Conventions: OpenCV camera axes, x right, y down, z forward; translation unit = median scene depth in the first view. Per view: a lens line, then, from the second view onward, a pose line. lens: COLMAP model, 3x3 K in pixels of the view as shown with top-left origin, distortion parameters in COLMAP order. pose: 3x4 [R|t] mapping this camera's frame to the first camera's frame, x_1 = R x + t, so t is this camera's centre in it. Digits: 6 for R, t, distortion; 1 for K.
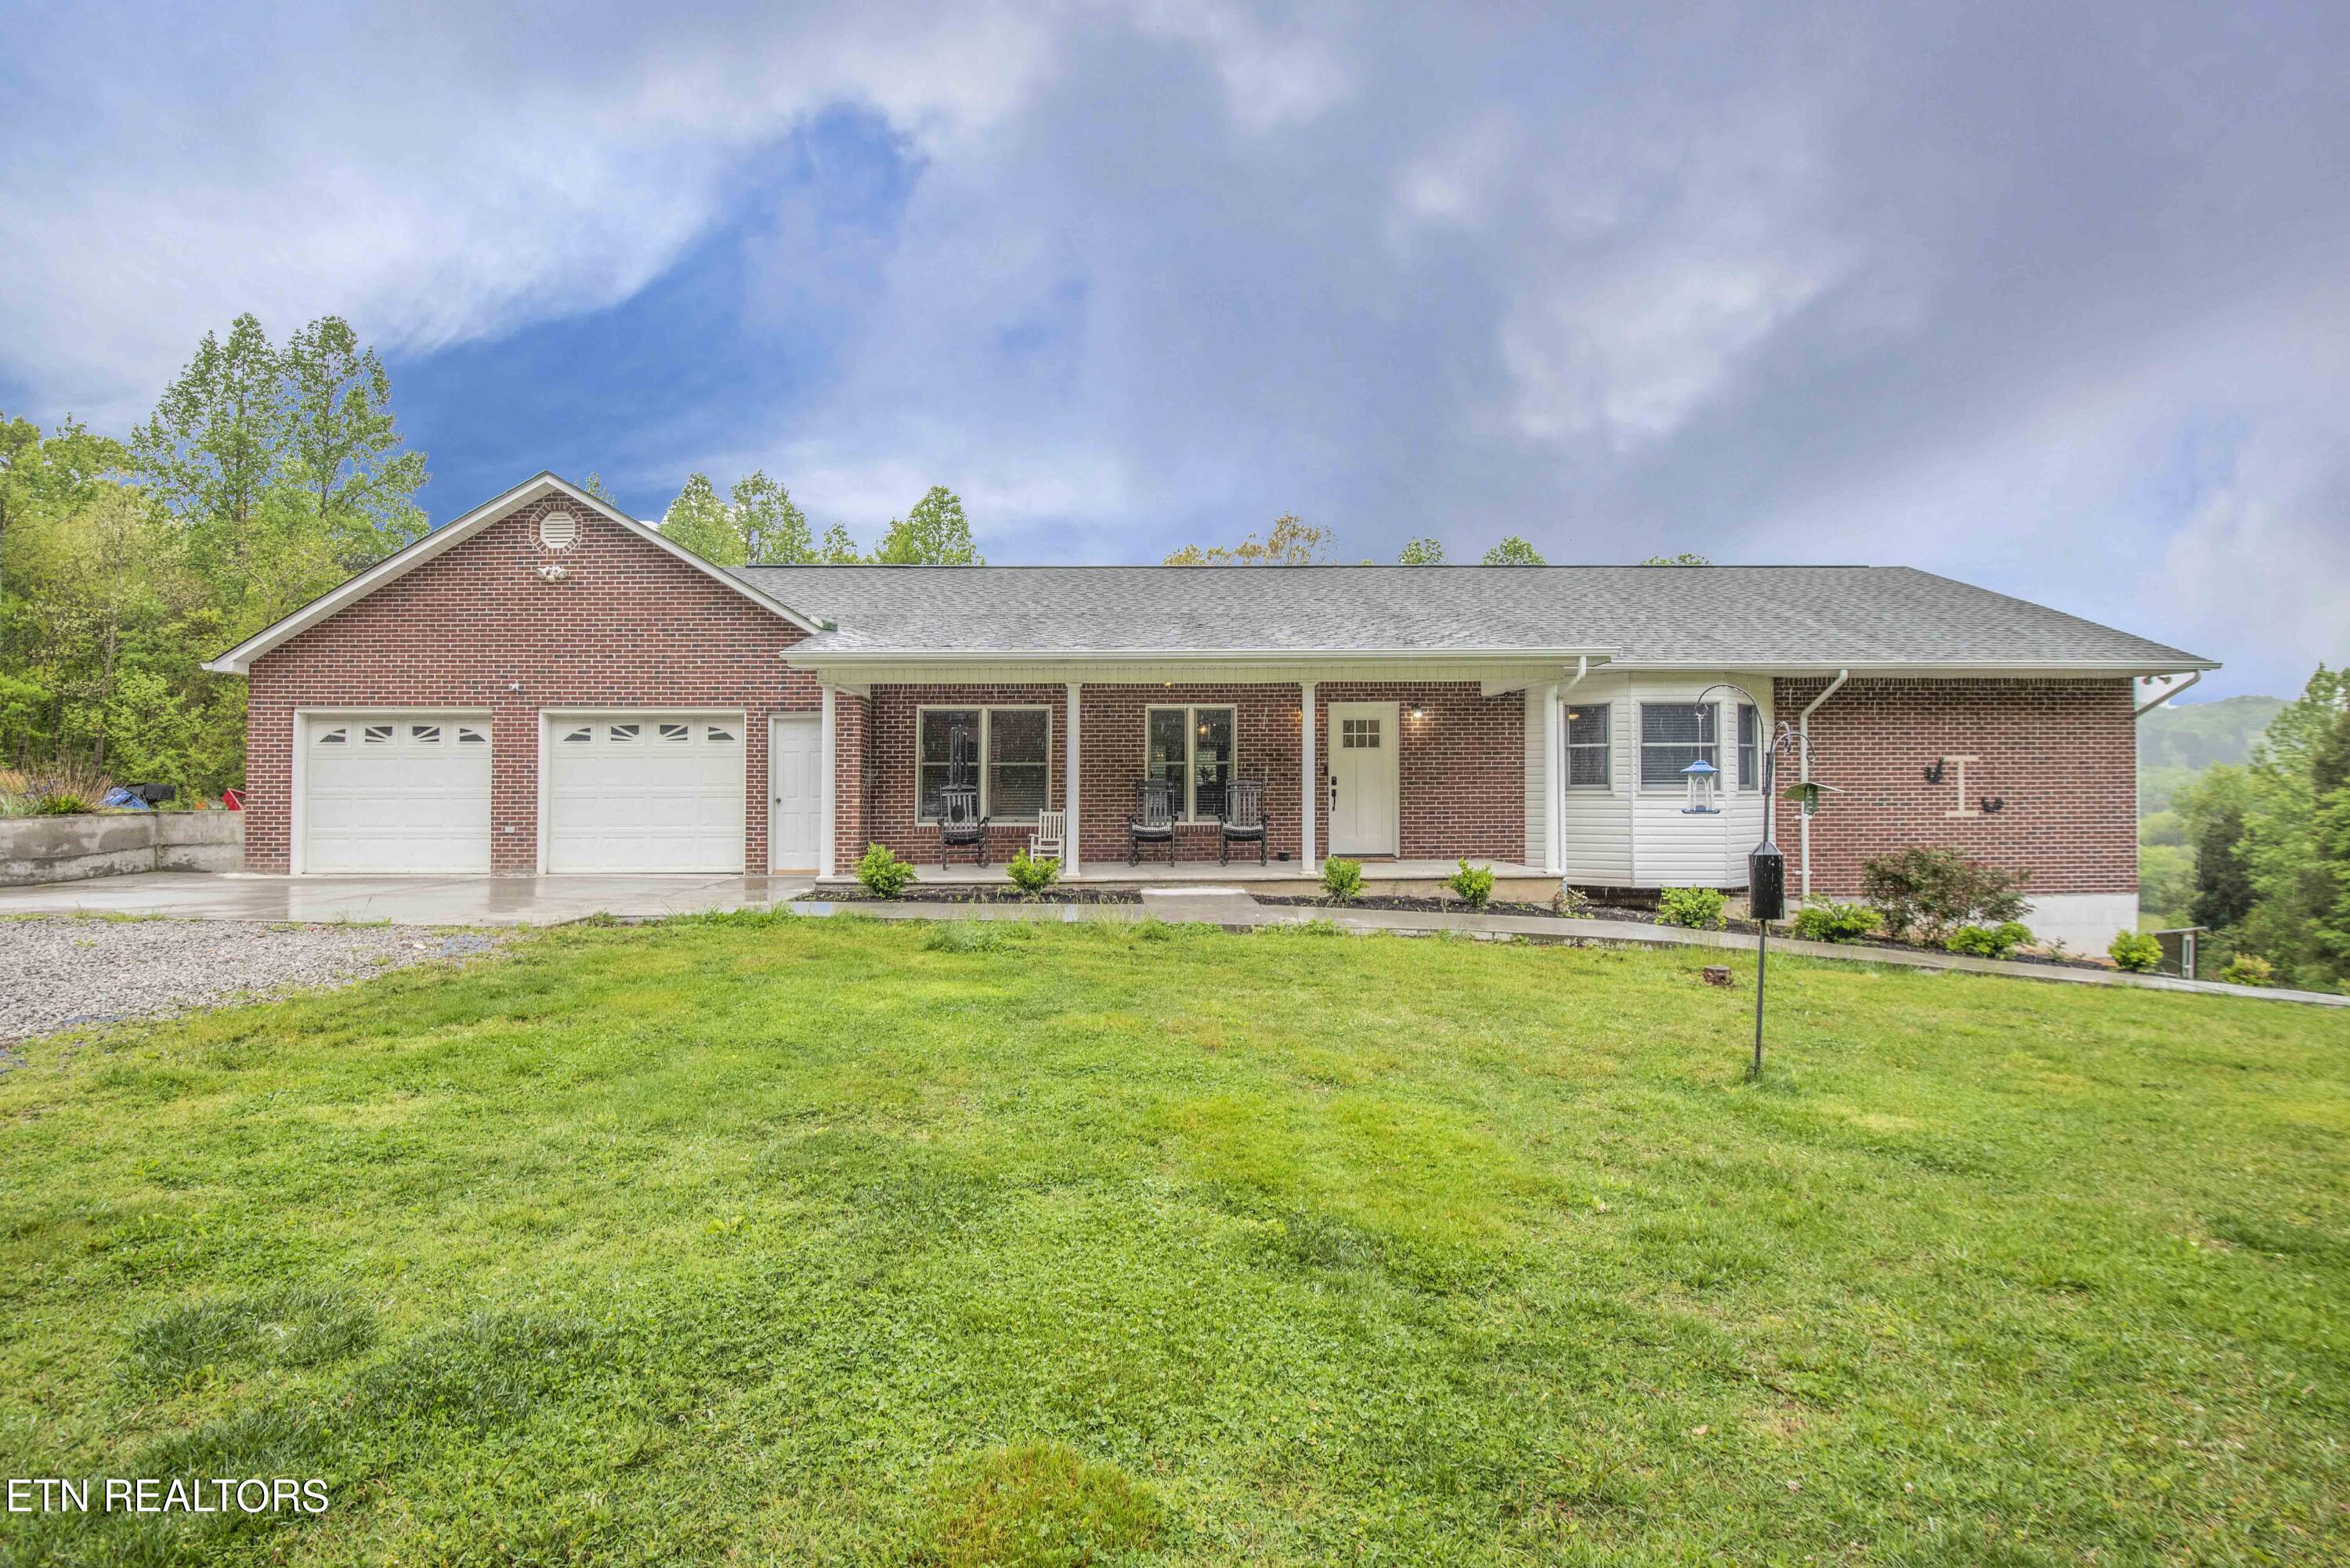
lens RADIAL K [[1075.3, 0, 1175.5], [0, 1075.3, 770.9], [0, 0, 1]] dist [-0.020419, -0.008029]
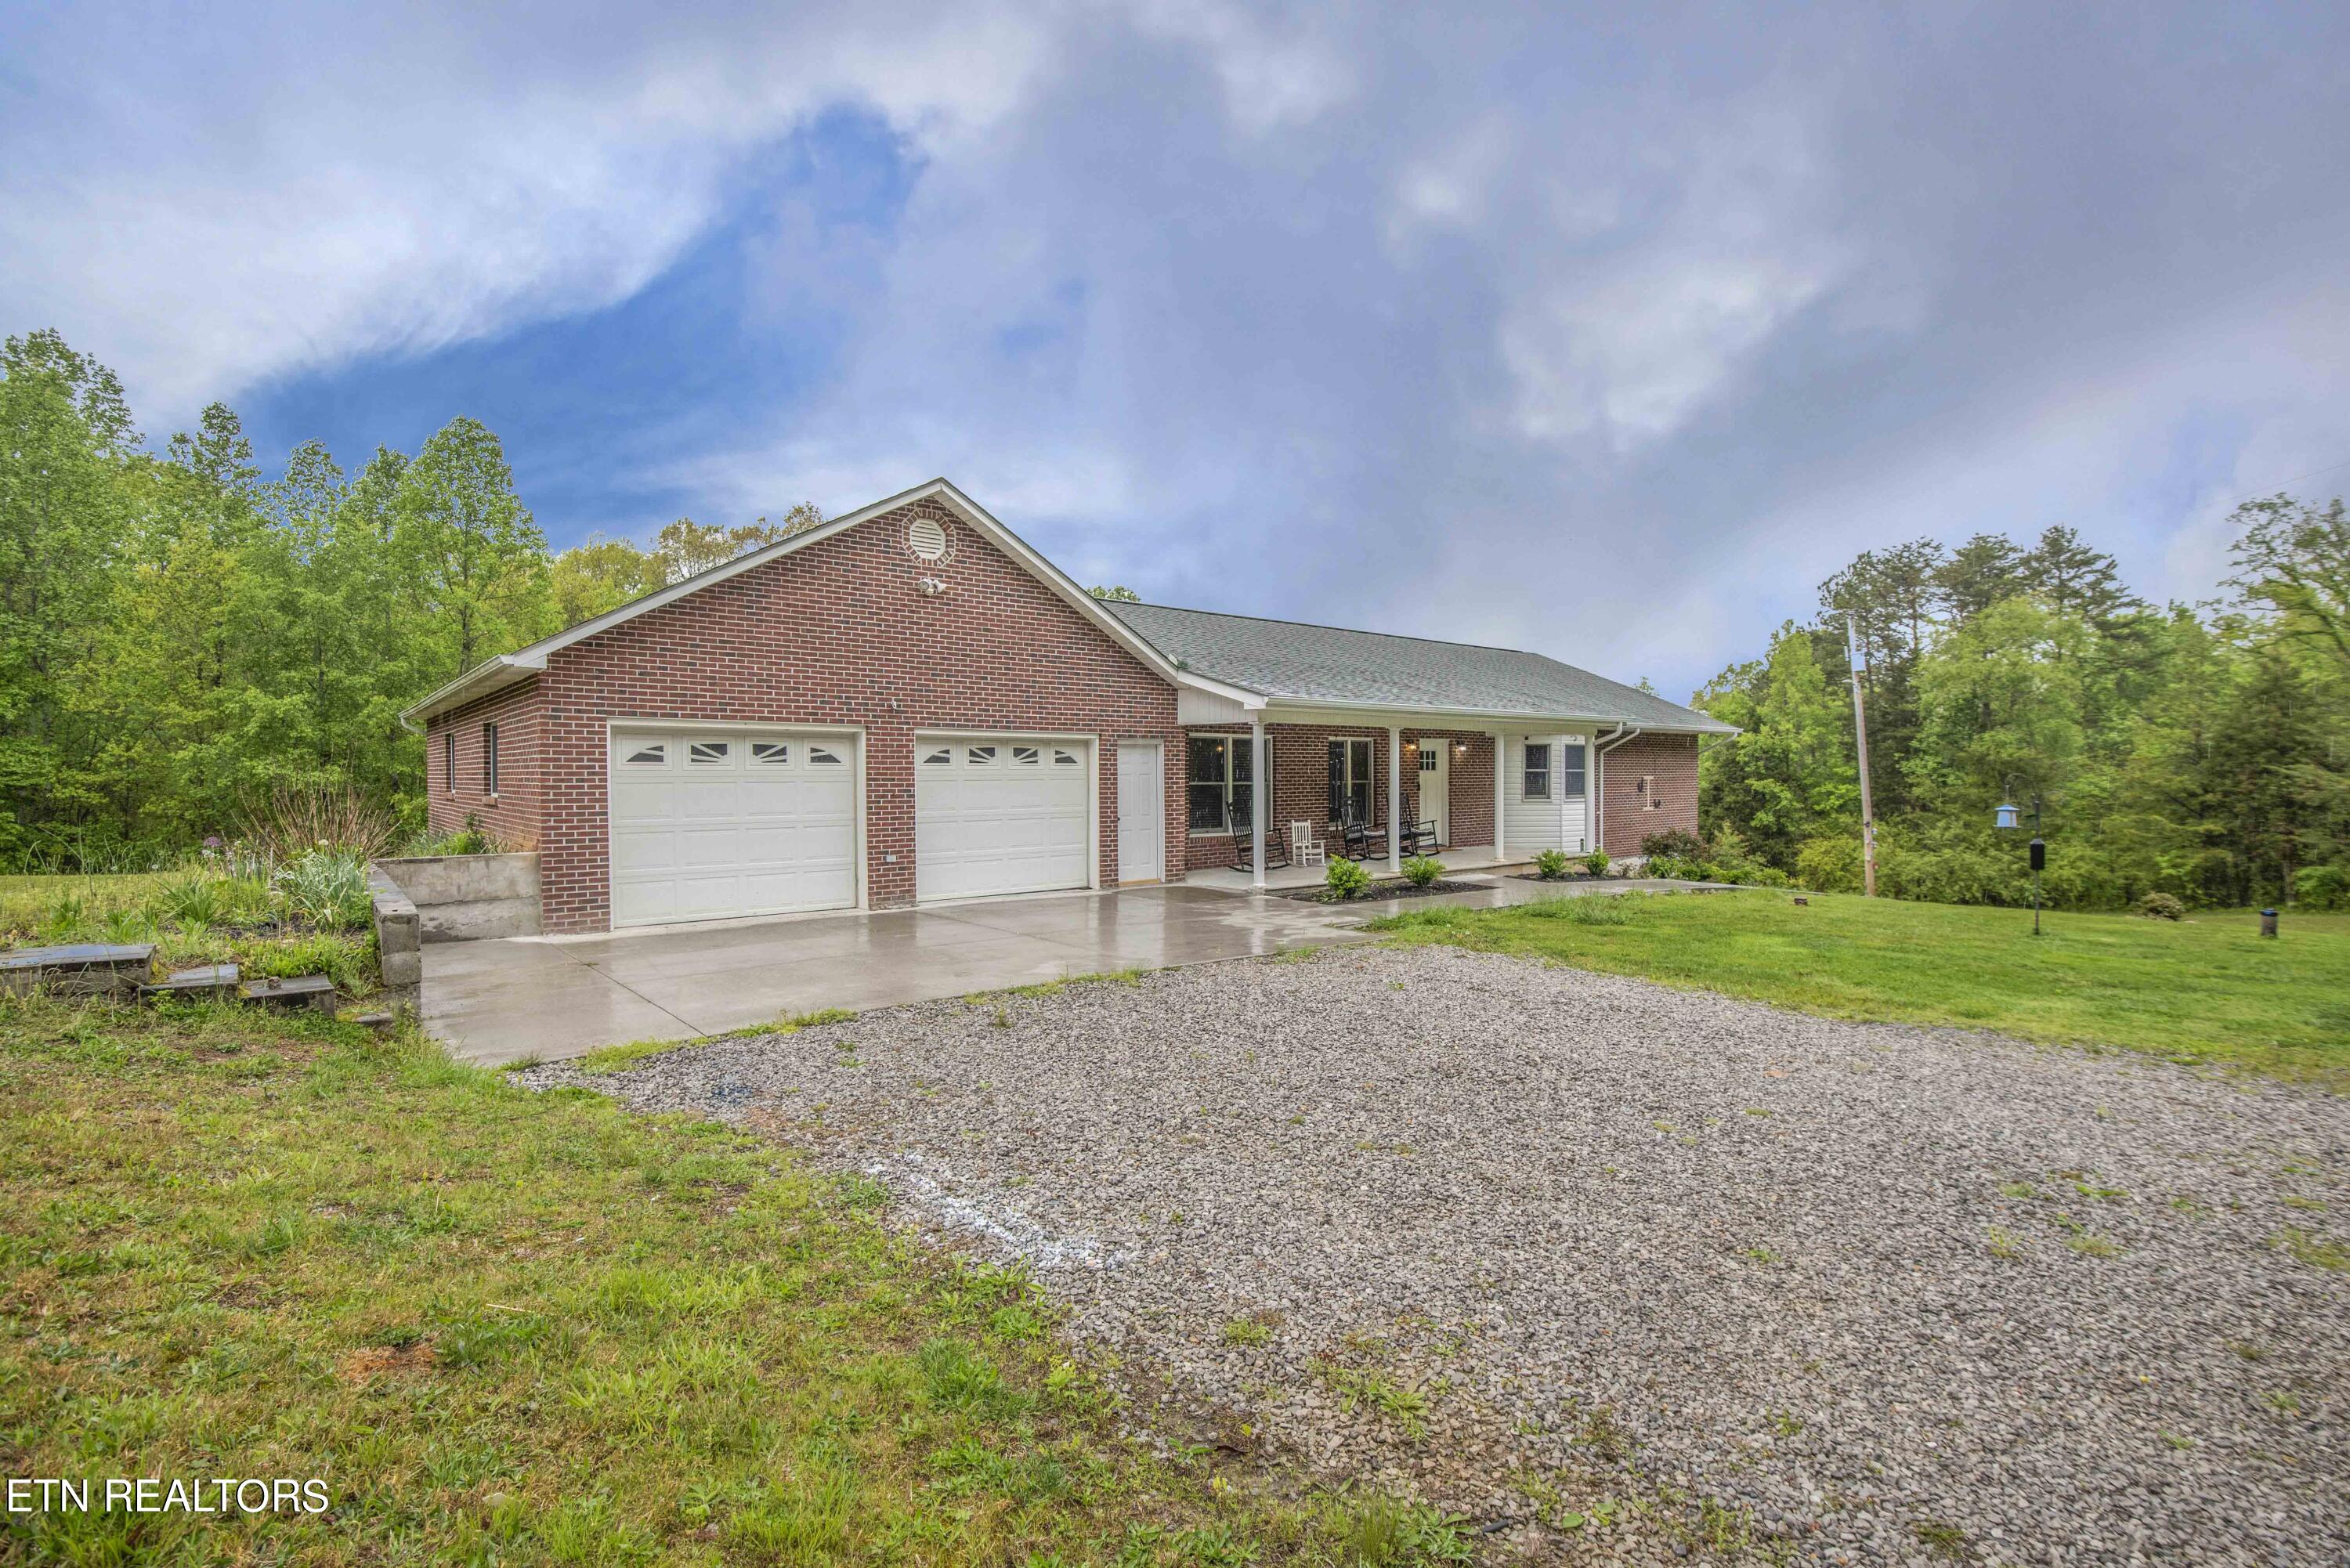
lens RADIAL K [[1075.3, 0, 1181.0], [0, 1075.3, 787.7], [0, 0, 1]] dist [-0.020419, -0.008029]
pose [[0.768955, -0.008310, 0.639249, -1.008255], [0.012013, 0.999927, -0.001451, -0.001852], [-0.639190, 0.008795, 0.768998, 0.120979]]
